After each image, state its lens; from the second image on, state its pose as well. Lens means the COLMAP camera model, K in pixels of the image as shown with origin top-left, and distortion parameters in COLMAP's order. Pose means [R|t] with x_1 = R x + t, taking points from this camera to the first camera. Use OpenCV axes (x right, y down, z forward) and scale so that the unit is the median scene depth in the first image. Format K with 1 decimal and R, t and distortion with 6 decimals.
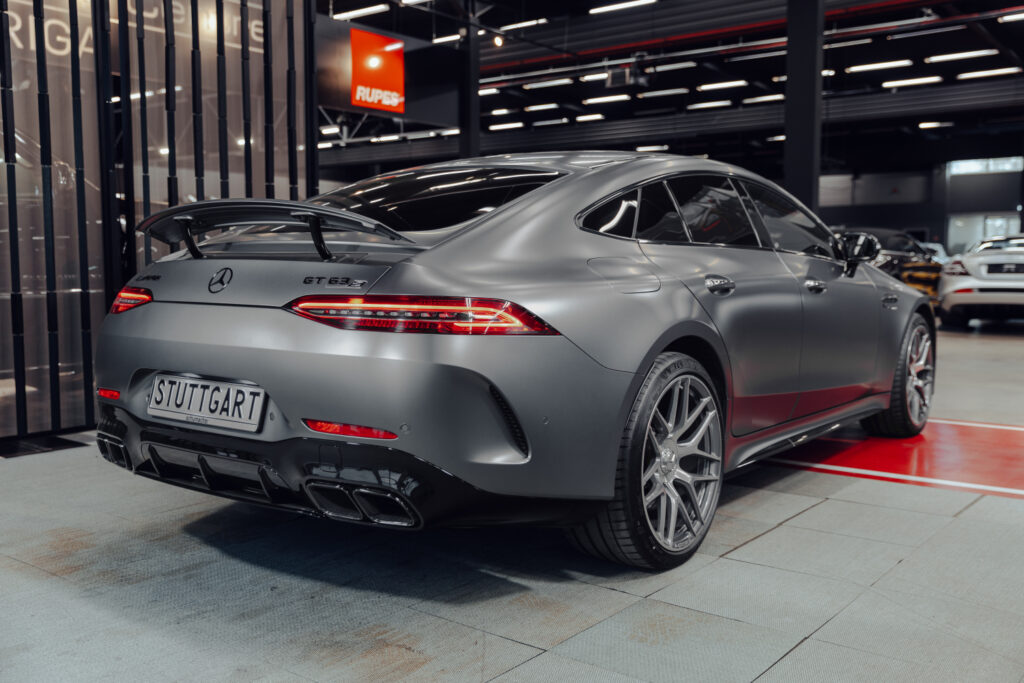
lens RADIAL K [[996.2, 0, 517.1], [0, 996.2, 338.9], [0, 0, 1]] dist [0.010285, 0.000000]
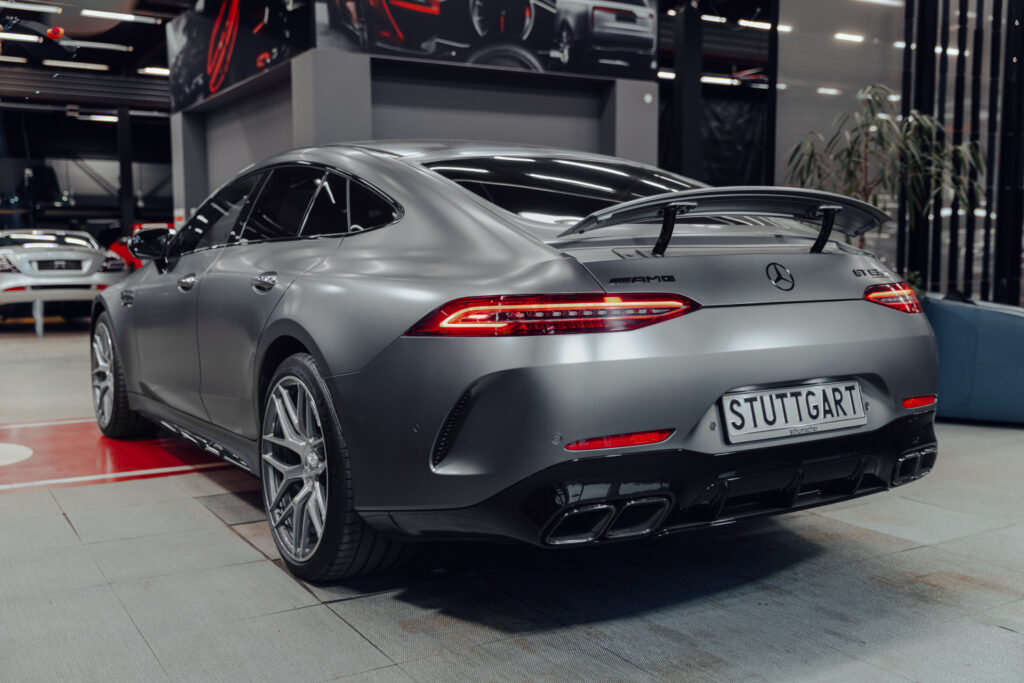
lens RADIAL K [[996.2, 0, 507.2], [0, 996.2, 343.7], [0, 0, 1]] dist [0.010285, 0.000000]
pose [[0.361752, -0.090997, 0.927823, -1.228367], [0.084635, 0.994321, 0.064521, -0.076763], [-0.928425, 0.055185, 0.367399, 0.900642]]
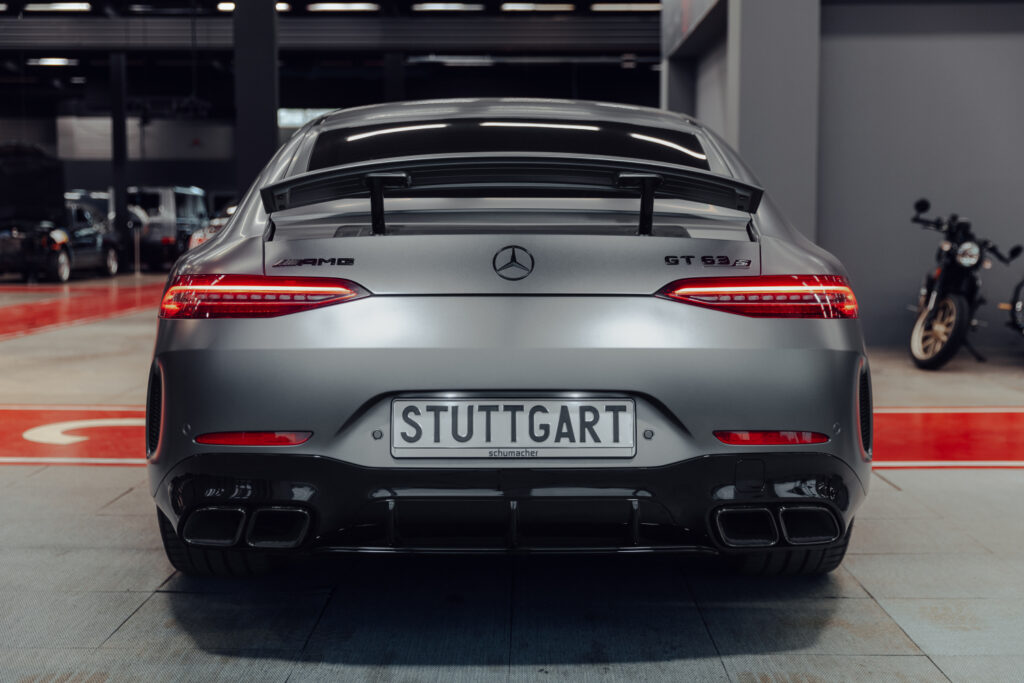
lens RADIAL K [[1350.5, 0, 517.1], [0, 1350.5, 343.9], [0, 0, 1]] dist [0.040152, 0.000000]
pose [[0.777669, -0.052654, 0.626465, -0.920612], [0.050027, 0.998509, 0.021823, -0.020267], [-0.626681, 0.014369, 0.779144, 0.224248]]
